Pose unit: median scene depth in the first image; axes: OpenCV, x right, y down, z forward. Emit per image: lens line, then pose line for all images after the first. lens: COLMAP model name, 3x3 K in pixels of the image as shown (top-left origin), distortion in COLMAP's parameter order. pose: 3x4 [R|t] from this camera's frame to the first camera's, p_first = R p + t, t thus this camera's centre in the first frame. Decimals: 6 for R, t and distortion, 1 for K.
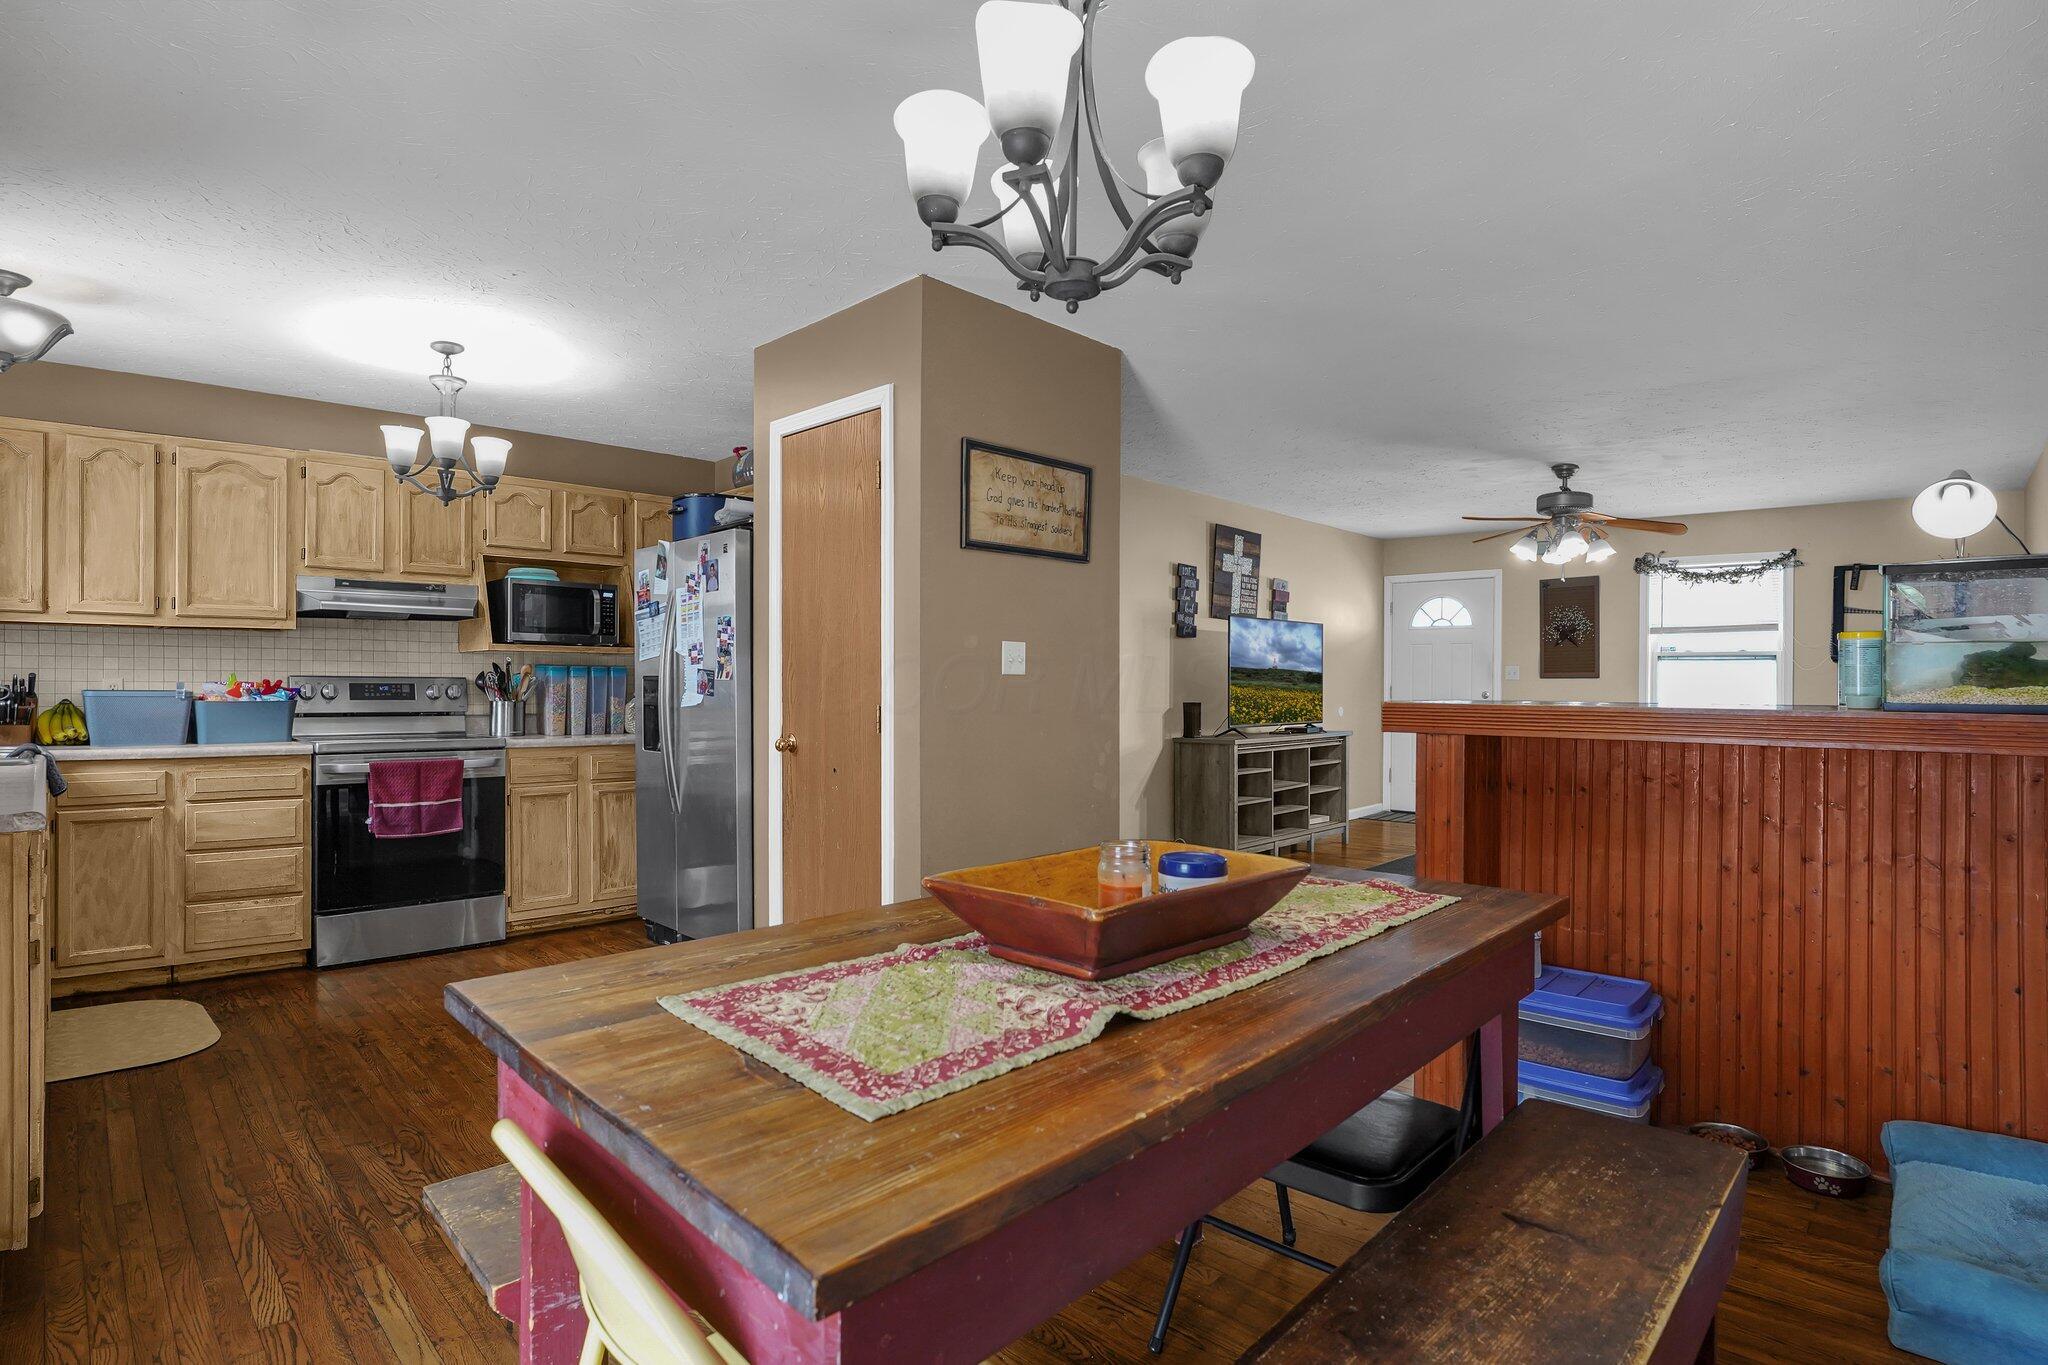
lens RADIAL K [[983.8, 0, 1030.3], [0, 983.8, 684.2], [0, 0, 1]] dist [-0.053587, 0.004881]
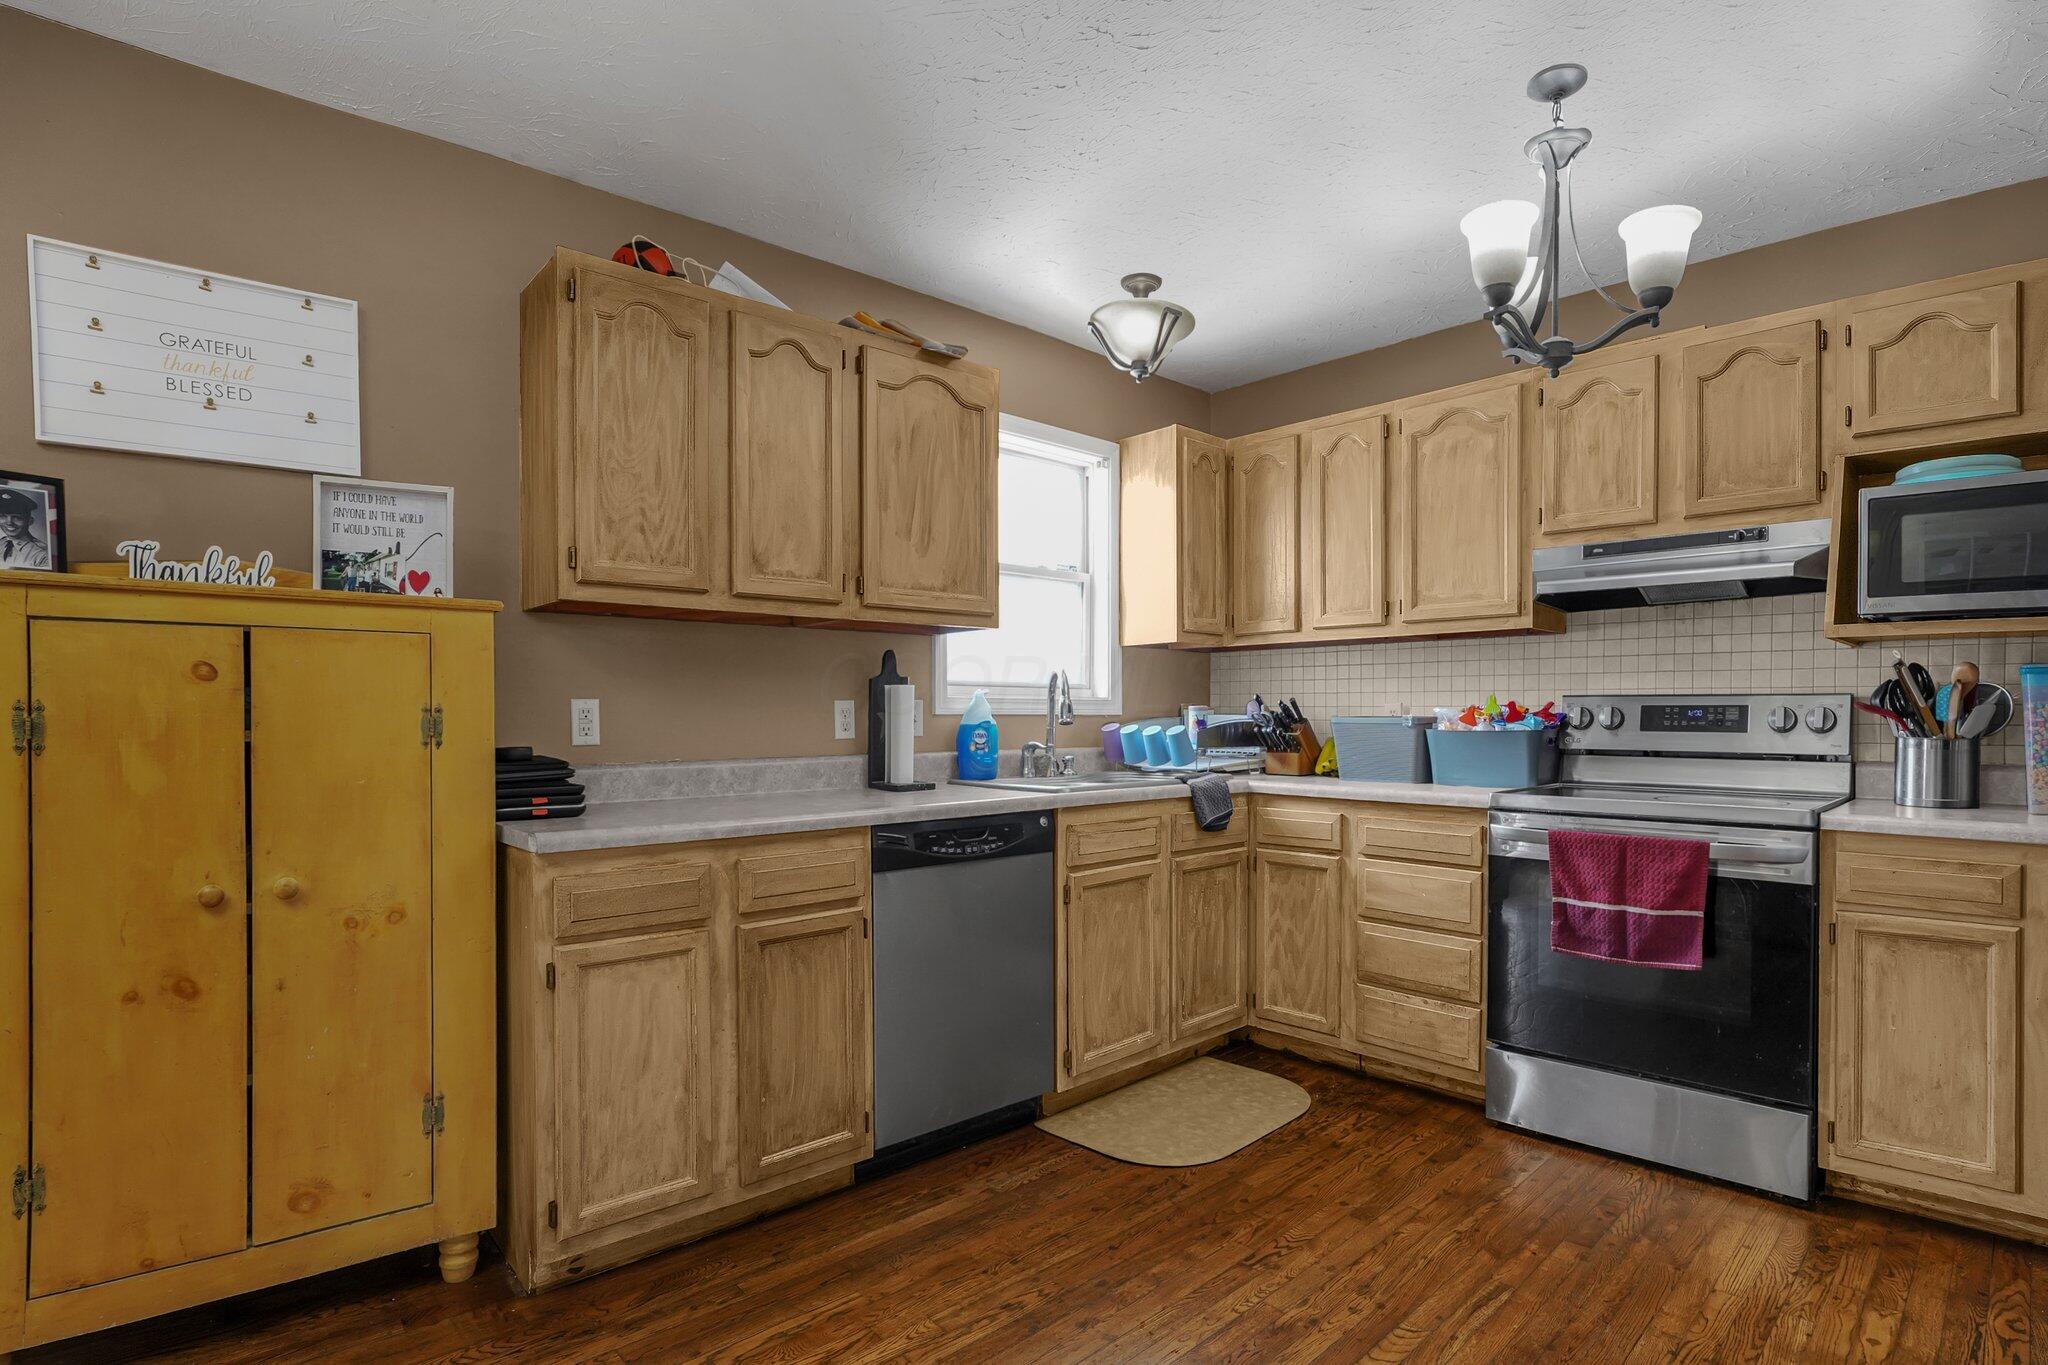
lens RADIAL K [[1150.3, 0, 1061.4], [0, 1150.3, 721.8], [0, 0, 1]] dist [-0.022351, 0.000266]
pose [[-0.038453, -0.002926, -0.999256, 0.073421], [-0.002528, 0.999993, -0.002831, 0.014125], [0.999257, 0.002417, -0.038460, 0.698050]]
